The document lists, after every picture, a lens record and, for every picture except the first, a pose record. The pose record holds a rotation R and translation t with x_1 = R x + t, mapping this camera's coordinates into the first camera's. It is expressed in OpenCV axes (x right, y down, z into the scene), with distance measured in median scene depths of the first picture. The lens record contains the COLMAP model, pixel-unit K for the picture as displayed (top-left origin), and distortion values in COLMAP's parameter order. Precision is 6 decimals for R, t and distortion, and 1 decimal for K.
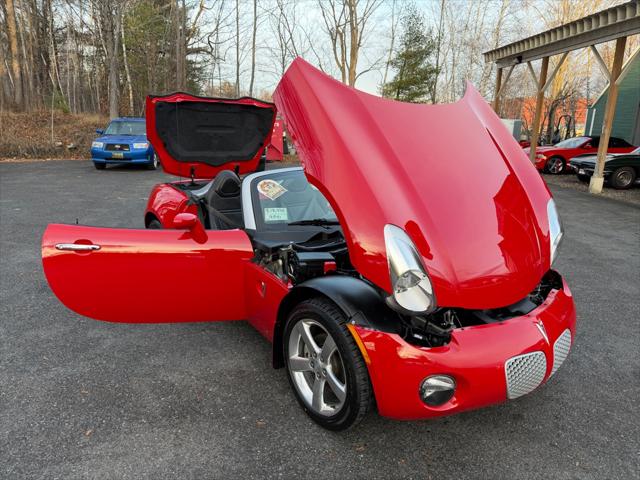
lens RADIAL K [[452.7, 0, 318.7], [0, 452.7, 239.5], [0, 0, 1]] dist [0.038995, -0.051540]
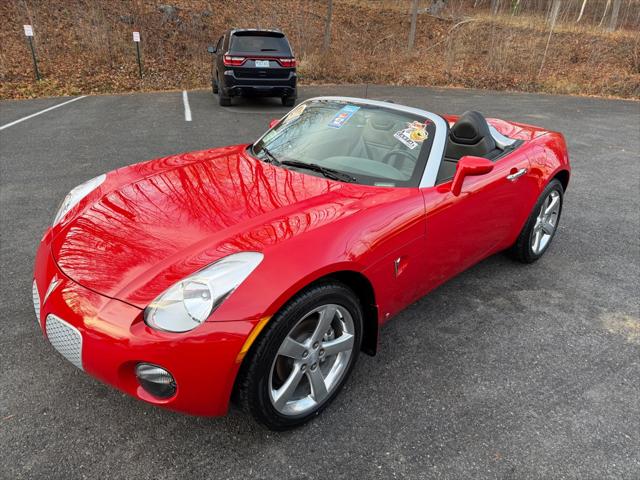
lens RADIAL K [[452.7, 0, 318.7], [0, 452.7, 239.5], [0, 0, 1]] dist [0.038995, -0.051540]
pose [[0.128113, 0.371149, -0.919693, 0.487707], [-0.261646, 0.907130, 0.329632, -0.108335], [0.956623, 0.198404, 0.213325, 0.480799]]
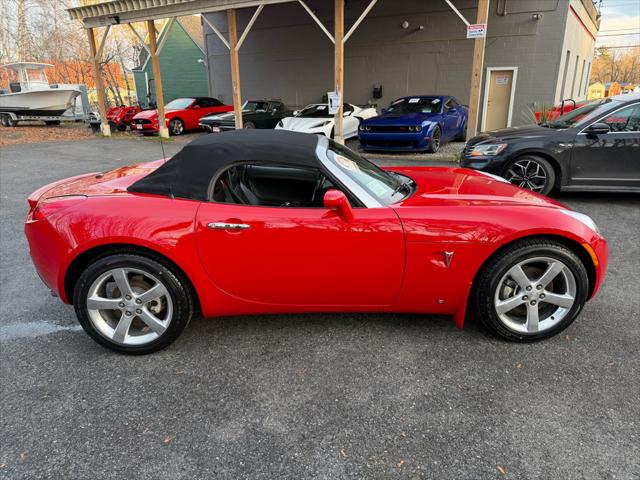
lens RADIAL K [[452.7, 0, 318.9], [0, 452.7, 234.7], [0, 0, 1]] dist [0.056390, -0.087724]
pose [[0.566264, -0.275289, 0.776892, -0.466495], [0.226984, 0.958212, 0.174094, -0.076718], [-0.792353, 0.077758, 0.605087, 0.281469]]
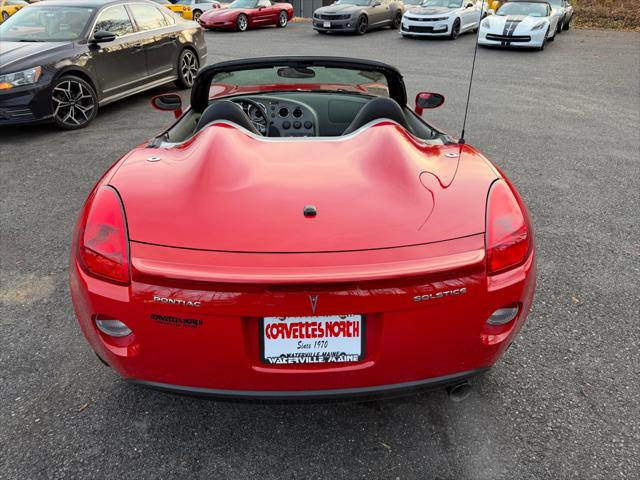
lens RADIAL K [[452.7, 0, 318.7], [0, 452.7, 239.5], [0, 0, 1]] dist [0.038995, -0.051540]
pose [[-0.831002, -0.288898, 0.475368, -0.293522], [0.114435, 0.747501, 0.654330, -0.254858], [-0.544372, 0.598148, -0.588114, 0.973124]]
